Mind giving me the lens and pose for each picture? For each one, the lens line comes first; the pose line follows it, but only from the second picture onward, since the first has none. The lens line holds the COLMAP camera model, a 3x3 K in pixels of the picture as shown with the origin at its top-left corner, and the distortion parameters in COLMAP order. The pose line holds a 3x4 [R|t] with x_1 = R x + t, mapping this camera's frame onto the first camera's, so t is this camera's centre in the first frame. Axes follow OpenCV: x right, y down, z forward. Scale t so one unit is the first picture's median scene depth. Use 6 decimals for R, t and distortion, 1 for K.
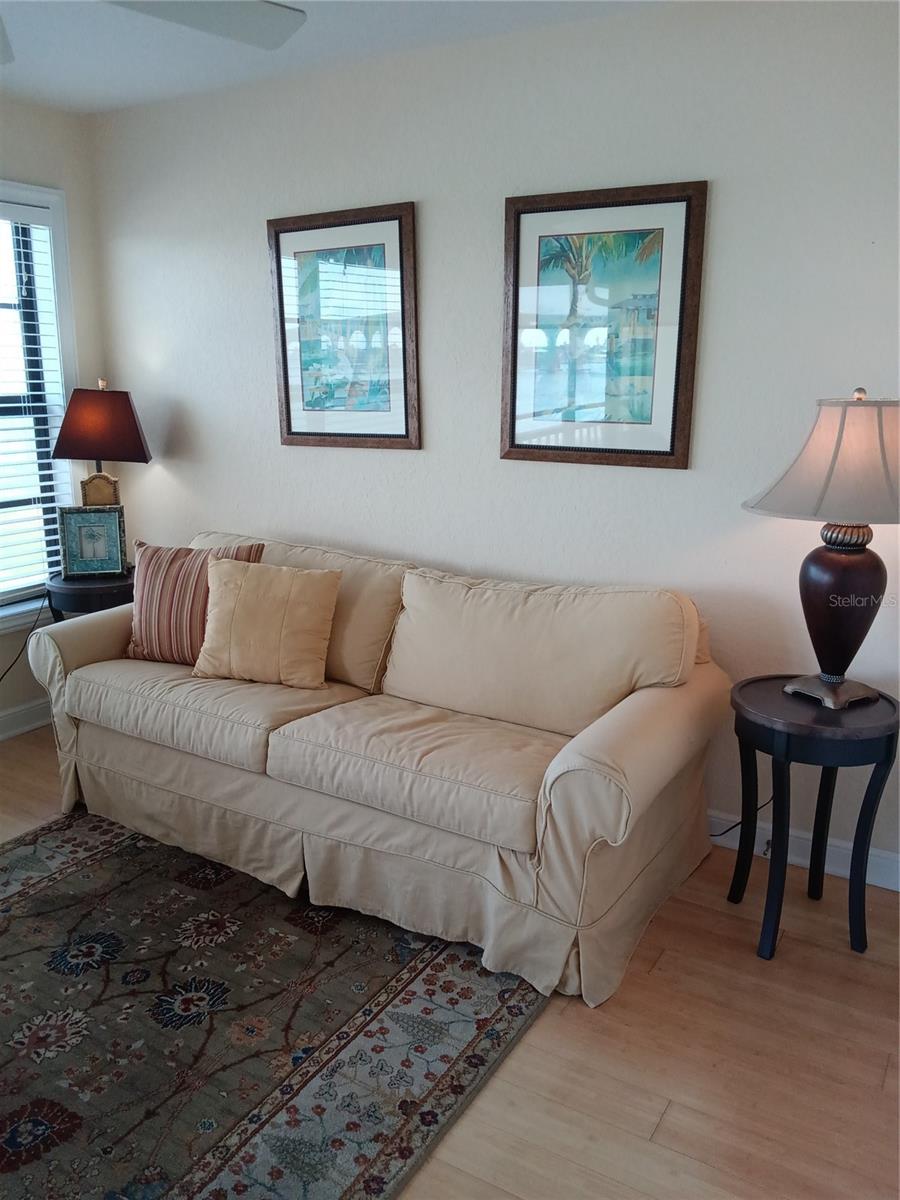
lens RADIAL K [[945.9, 0, 429.0], [0, 945.9, 601.2], [0, 0, 1]] dist [0.095997, -0.211768]
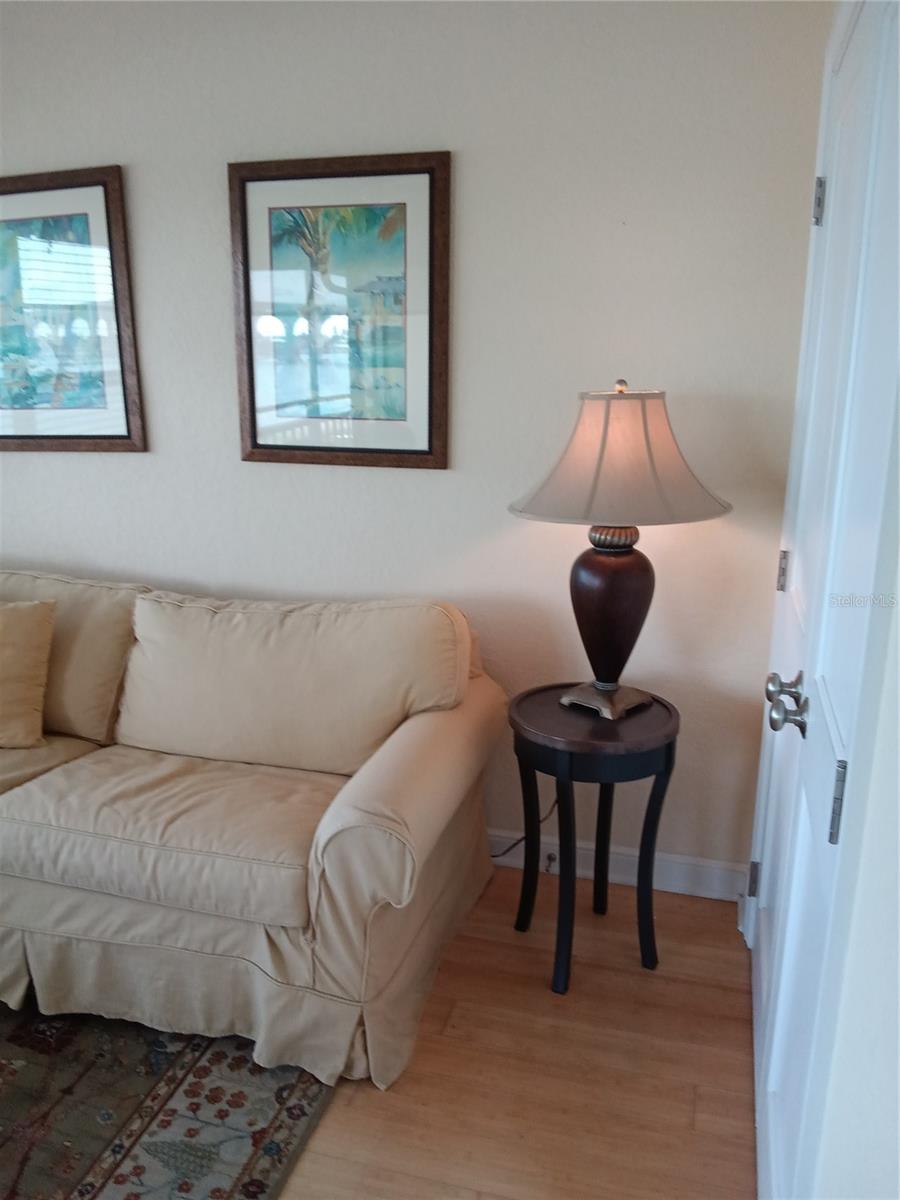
lens RADIAL K [[945.6, 0, 408.2], [0, 945.6, 605.2], [0, 0, 1]] dist [0.086652, -0.209543]
pose [[0.970626, -0.062212, 0.232410, 0.014533], [0.058928, 0.998040, 0.021053, -0.031139], [-0.233265, -0.006739, 0.972390, 0.125908]]
